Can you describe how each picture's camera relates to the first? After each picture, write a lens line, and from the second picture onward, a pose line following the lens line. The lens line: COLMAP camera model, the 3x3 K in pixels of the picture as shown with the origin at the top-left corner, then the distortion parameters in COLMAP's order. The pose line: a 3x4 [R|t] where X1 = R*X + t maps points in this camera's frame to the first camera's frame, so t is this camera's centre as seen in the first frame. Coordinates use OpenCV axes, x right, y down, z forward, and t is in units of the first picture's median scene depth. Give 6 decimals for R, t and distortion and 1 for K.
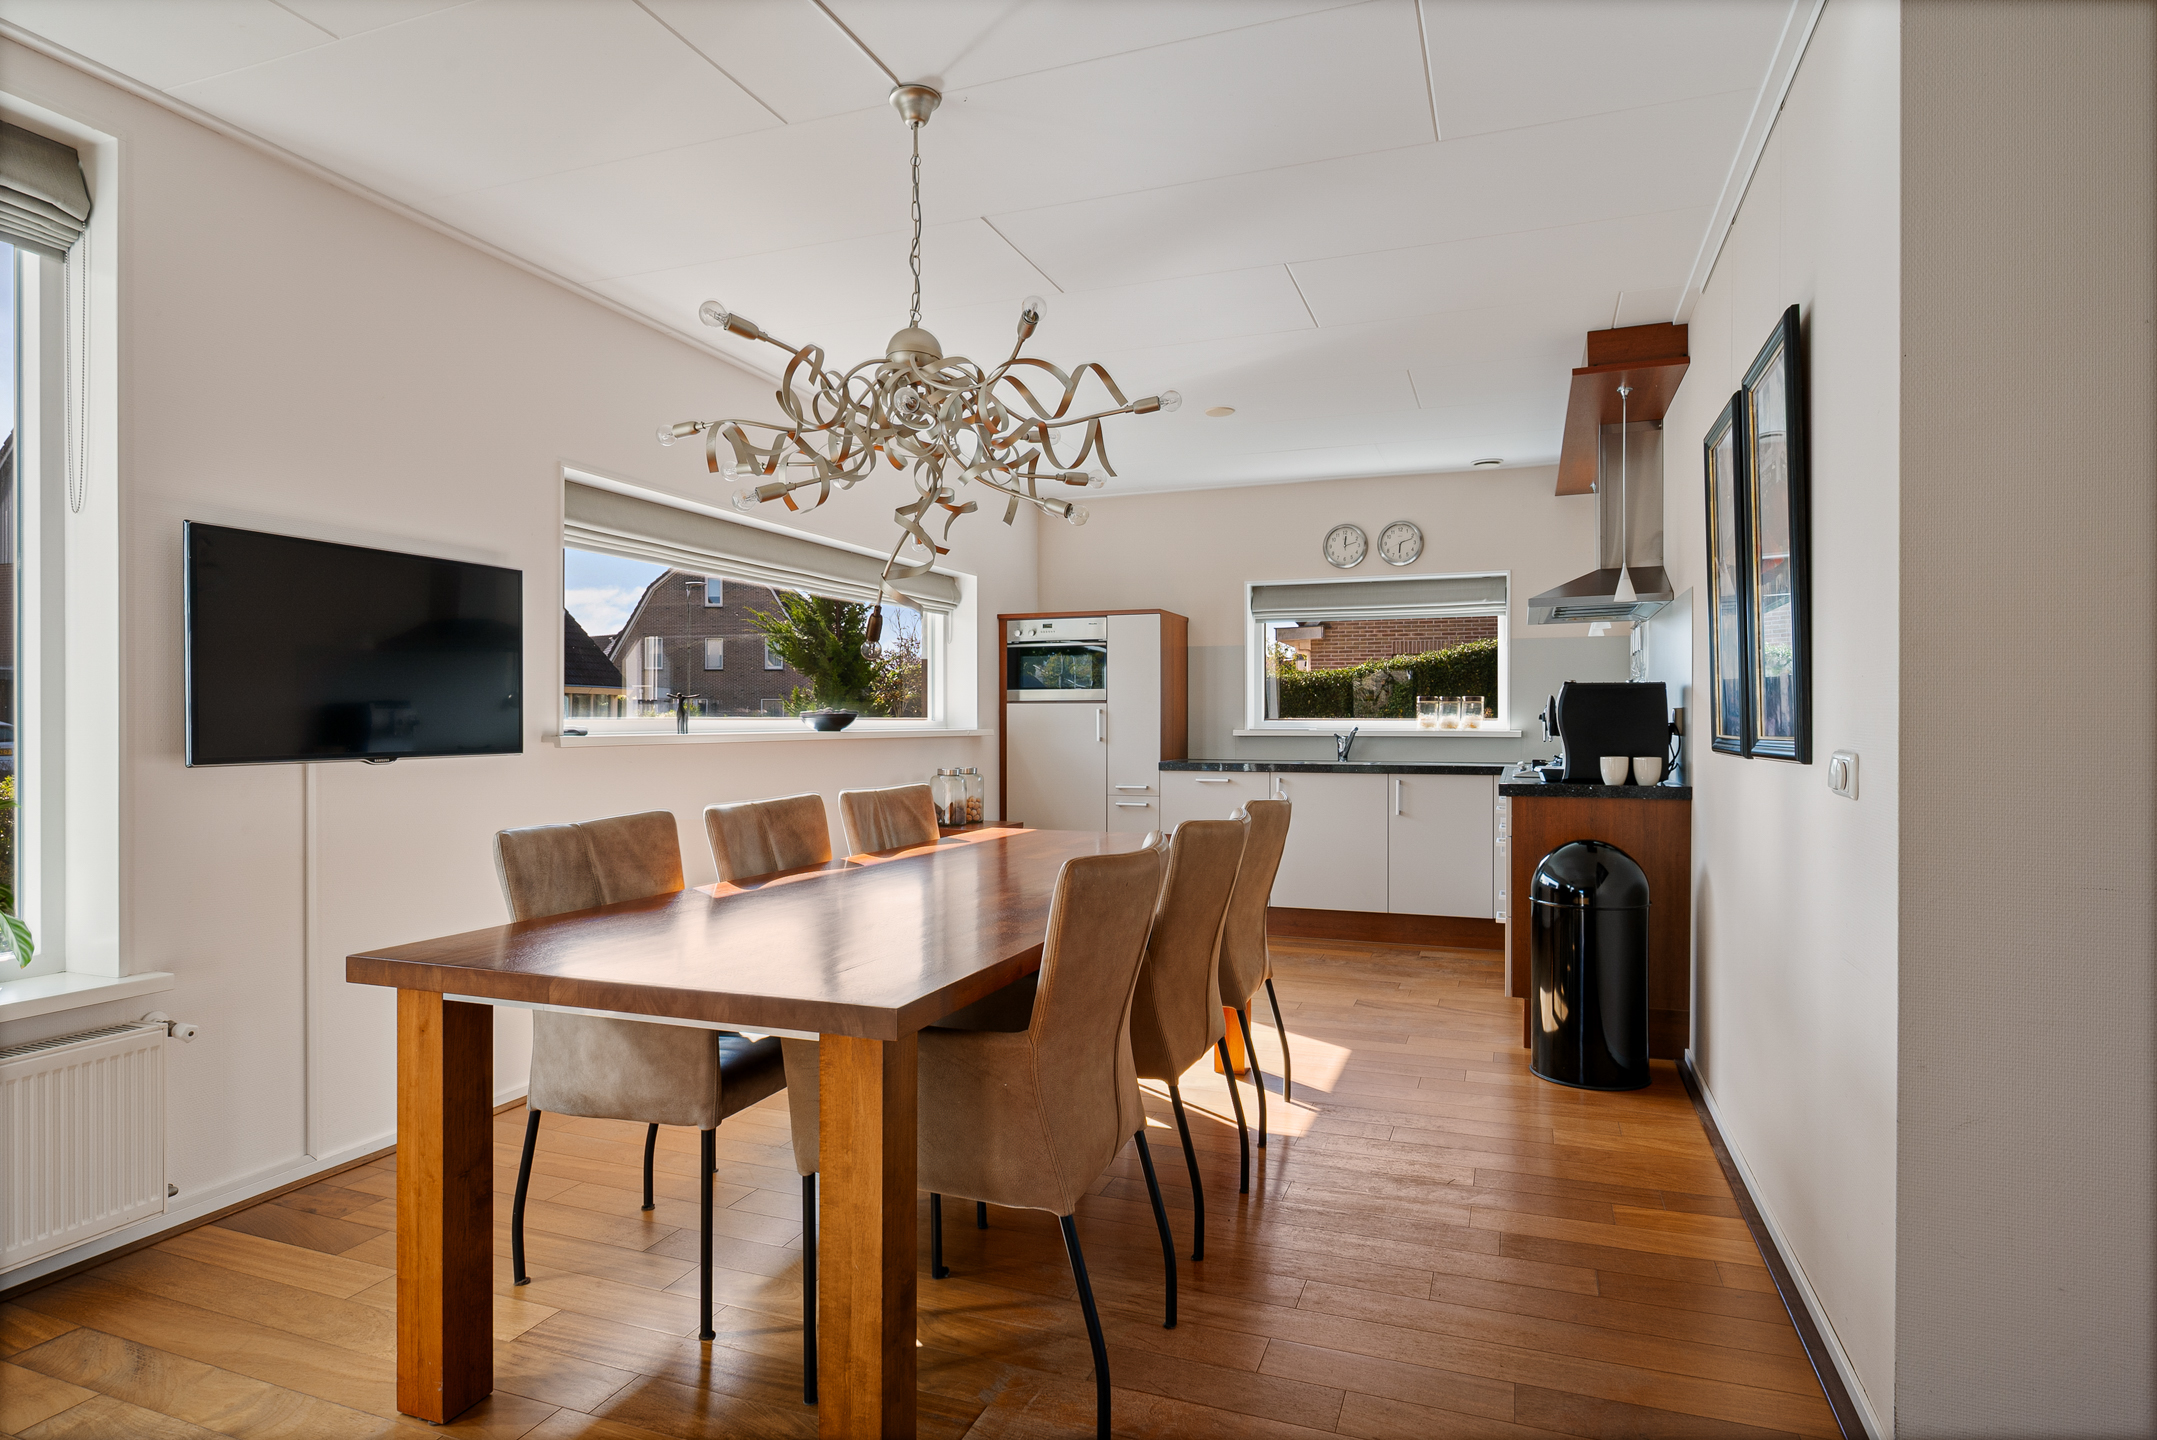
lens RADIAL K [[1170.9, 0, 1059.6], [0, 1170.9, 720.4], [0, 0, 1]] dist [-0.000432, -0.001061]
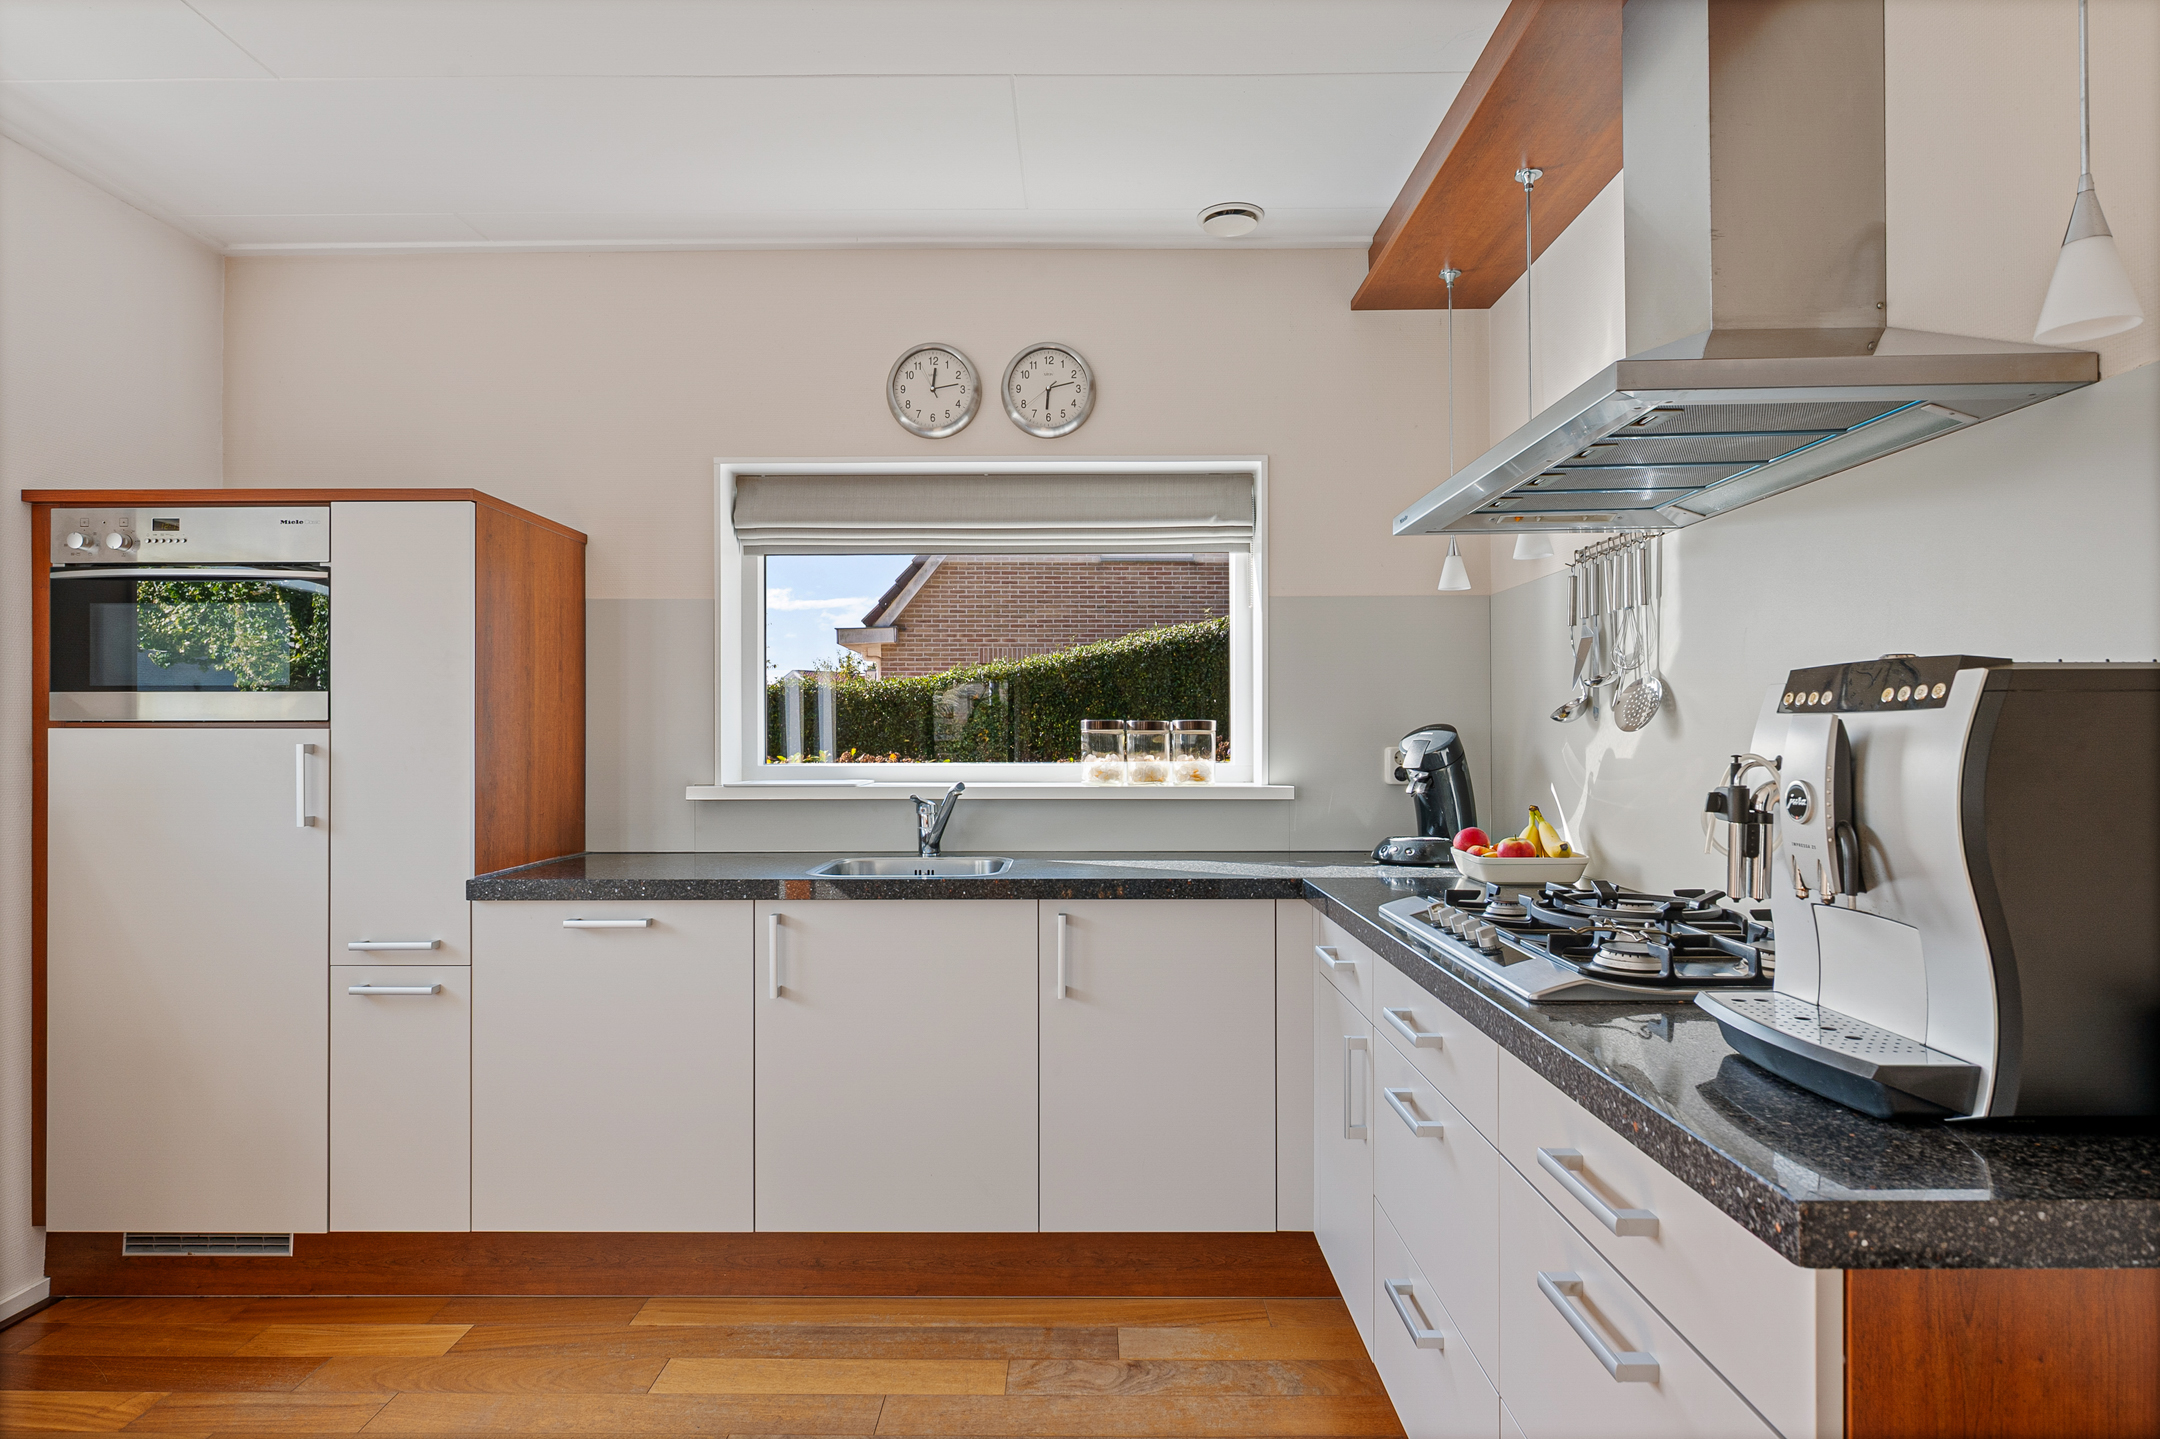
lens RADIAL K [[1172.5, 0, 1084.7], [0, 1172.5, 745.3], [0, 0, 1]] dist [-0.000432, -0.001061]
pose [[0.929126, -0.002624, 0.369754, 0.127474], [0.000189, 0.999978, 0.006622, -0.011776], [-0.369763, -0.006083, 0.929106, 0.544674]]
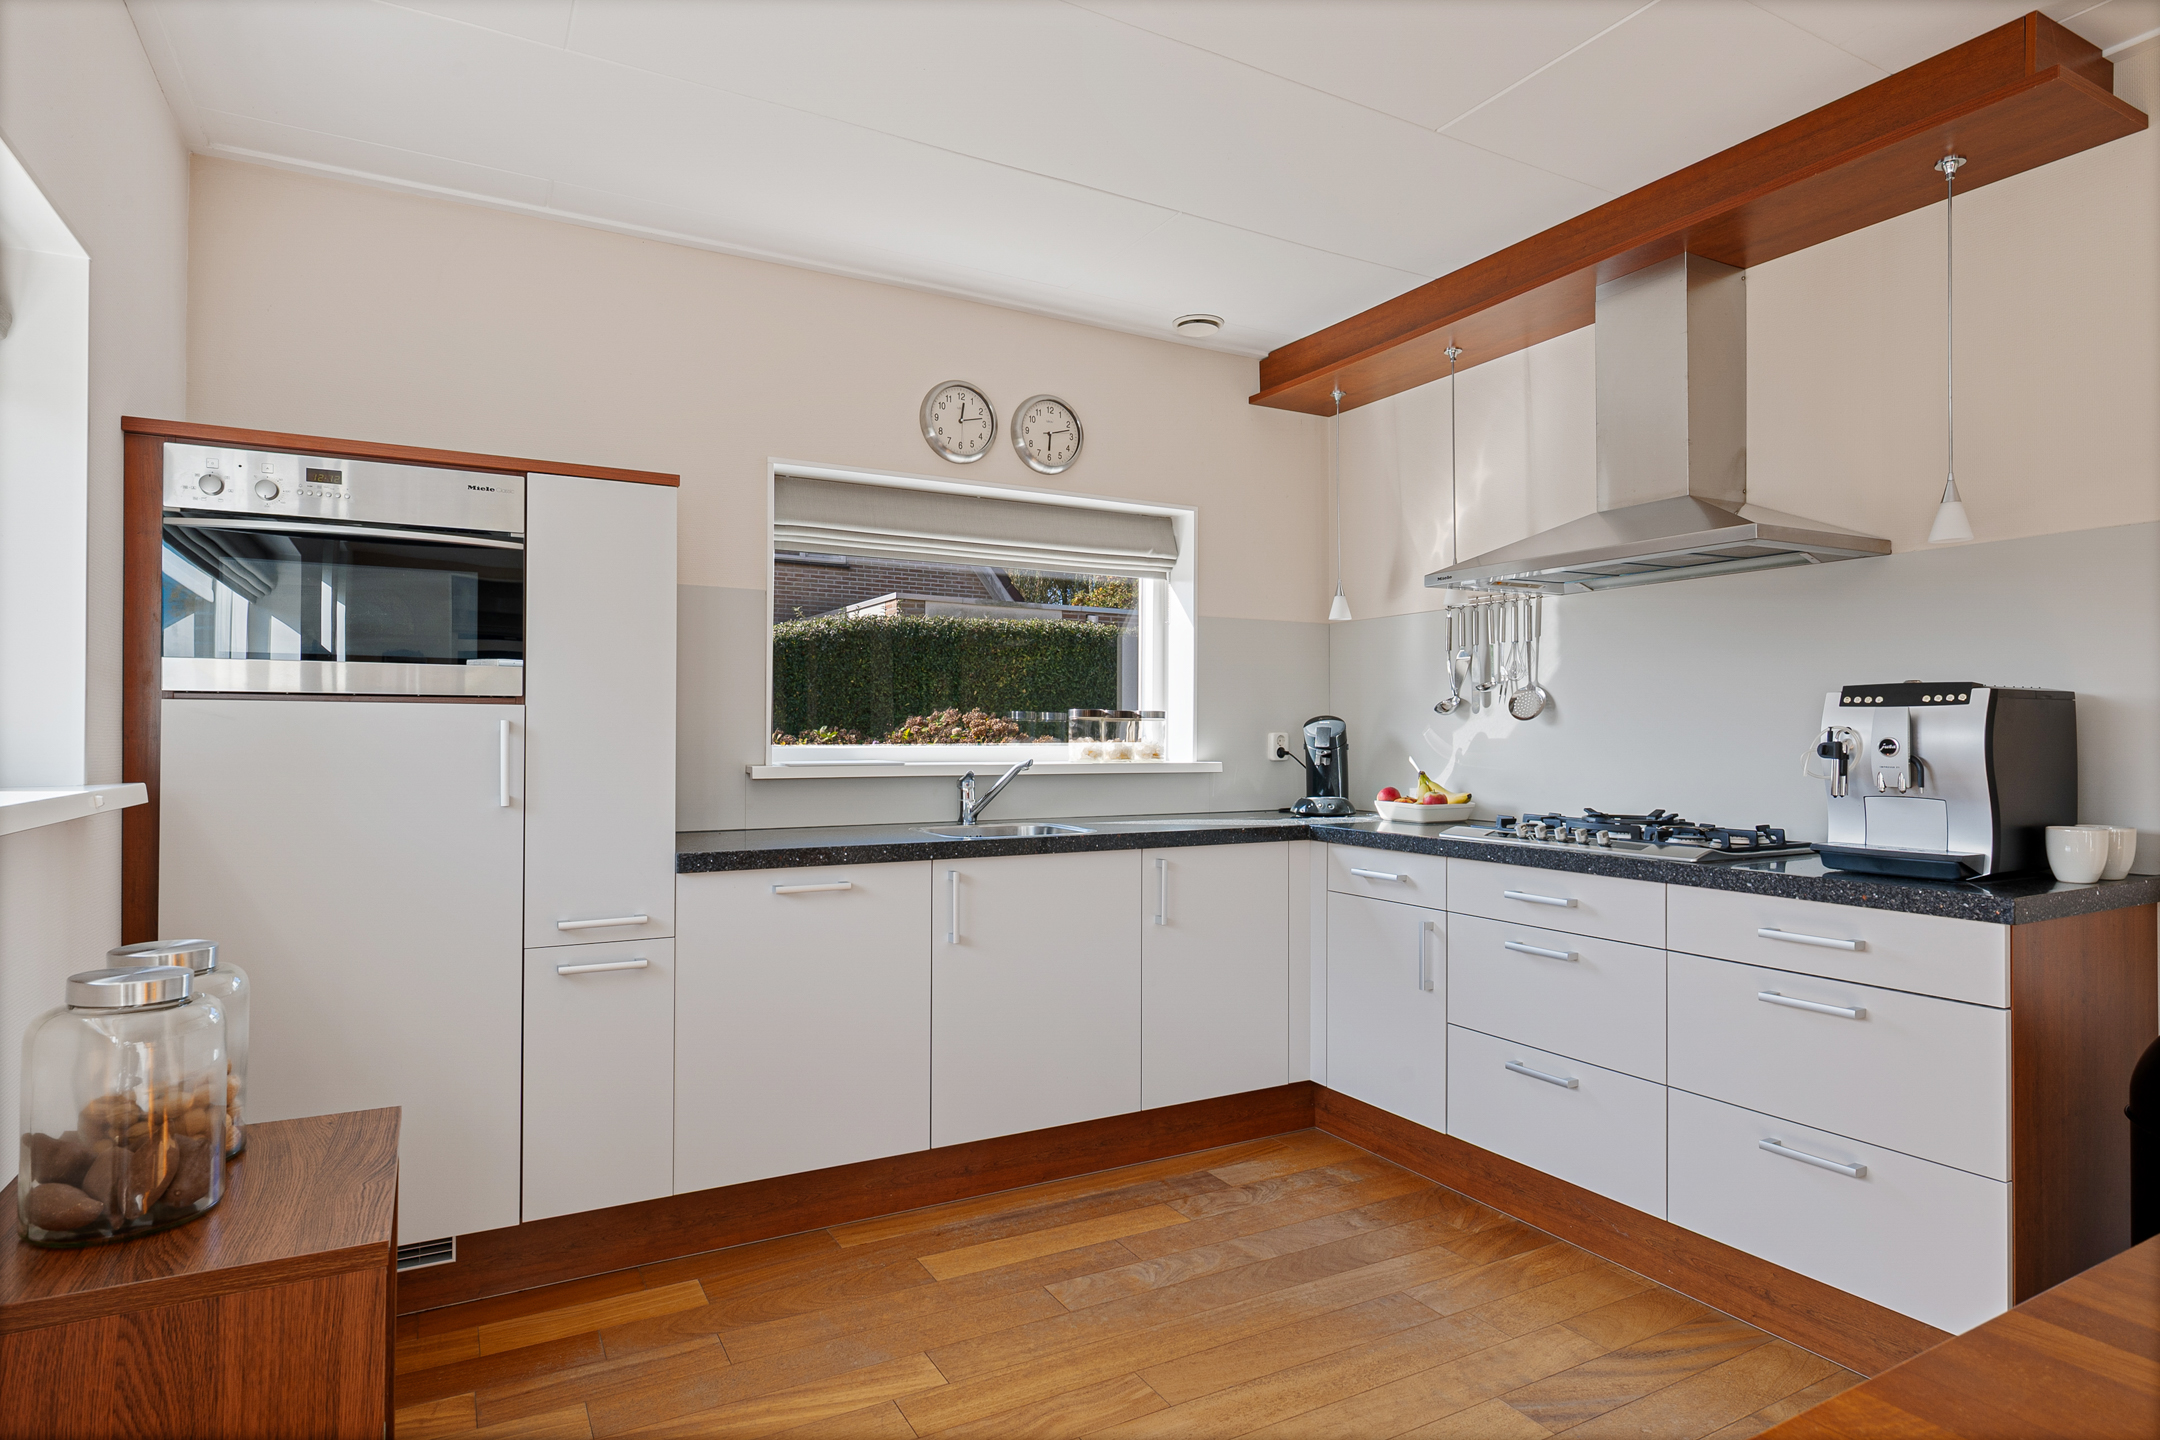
lens RADIAL K [[1172.5, 0, 1040.6], [0, 1172.5, 743.0], [0, 0, 1]] dist [-0.000432, -0.001061]
pose [[0.634434, -0.001246, 0.772976, -0.144261], [-0.003829, 0.999981, 0.004755, -0.005077], [-0.772968, -0.005976, 0.634417, 0.628591]]
